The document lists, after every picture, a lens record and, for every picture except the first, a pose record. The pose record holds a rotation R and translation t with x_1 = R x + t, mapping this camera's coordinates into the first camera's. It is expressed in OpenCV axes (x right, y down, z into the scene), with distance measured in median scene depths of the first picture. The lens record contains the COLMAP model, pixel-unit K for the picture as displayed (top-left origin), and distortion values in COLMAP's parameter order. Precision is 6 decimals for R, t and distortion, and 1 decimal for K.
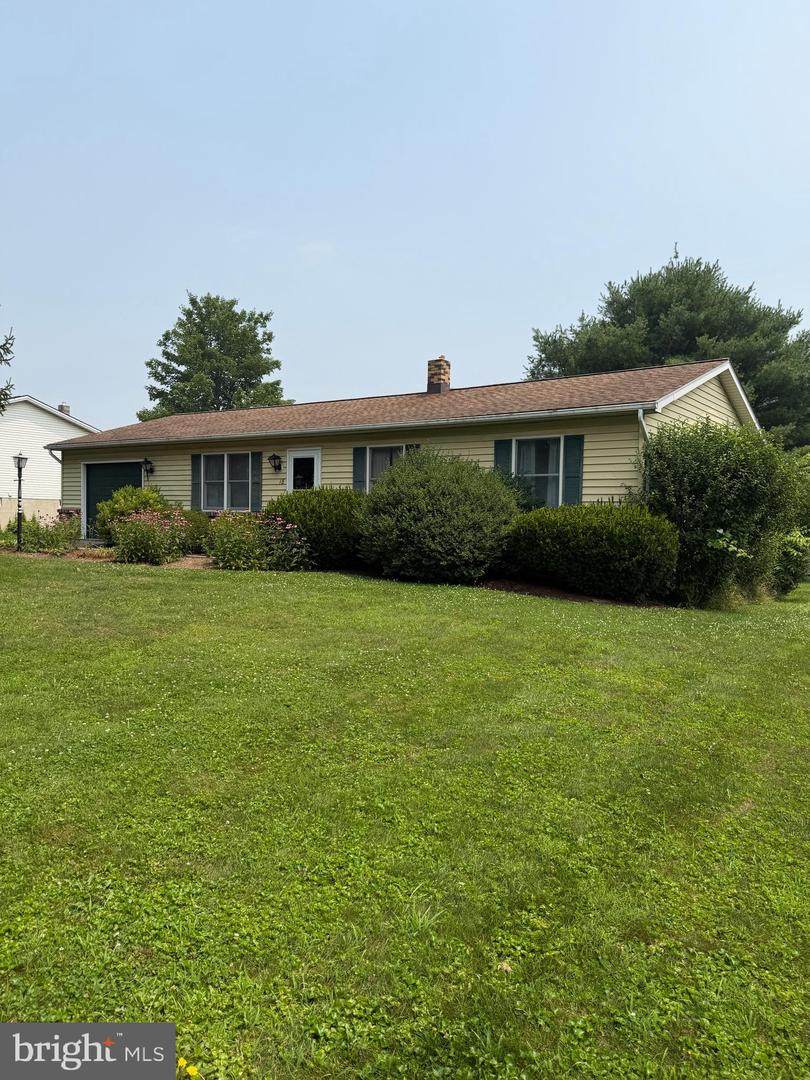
lens RADIAL K [[760.4, 0, 405.0], [0, 760.4, 540.0], [0, 0, 1]] dist [0.070019, -0.000941]
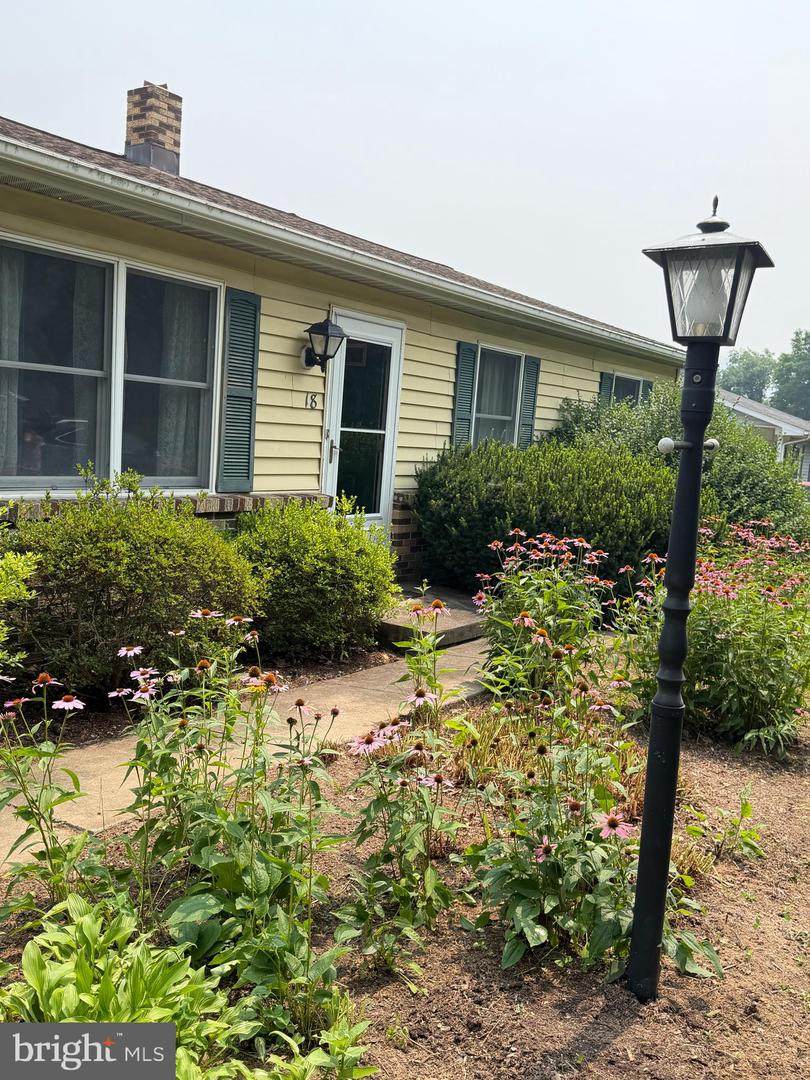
lens RADIAL K [[971.4, 0, 405.0], [0, 971.4, 540.0], [0, 0, 1]] dist [0.137640, -0.274671]
pose [[-0.040418, -0.139371, 0.989415, -0.570291], [-0.047246, 0.989383, 0.137437, -0.072544], [-0.998065, -0.041191, -0.046574, 0.917658]]
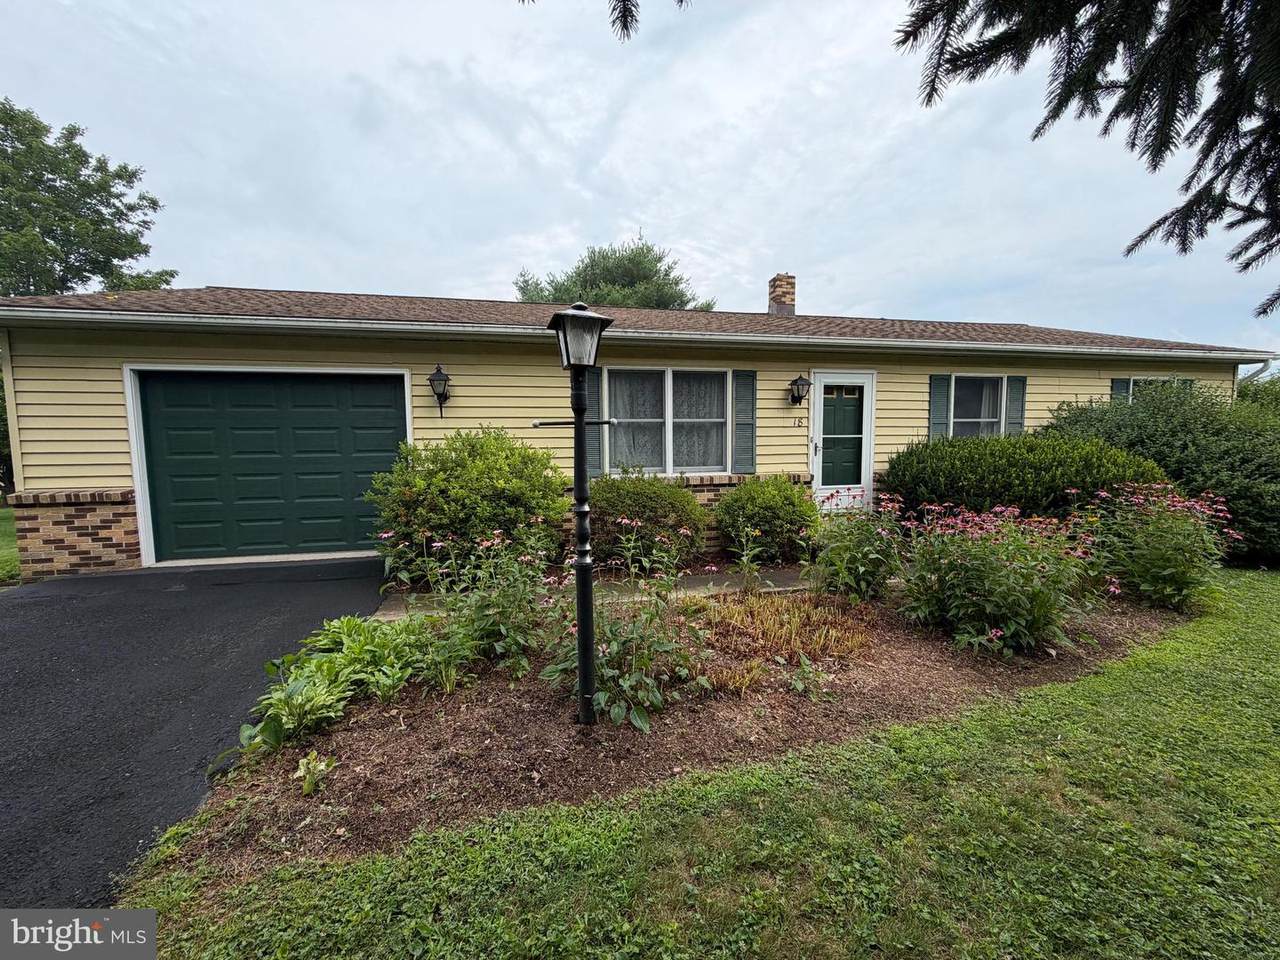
lens RADIAL K [[496.2, 0, 640.0], [0, 496.2, 480.0], [0, 0, 1]] dist [-0.000816, -0.000119]
pose [[0.669032, -0.089621, 0.737810, -0.516181], [0.043538, 0.995724, 0.081470, -0.064351], [-0.741957, -0.022383, 0.670074, 0.775955]]
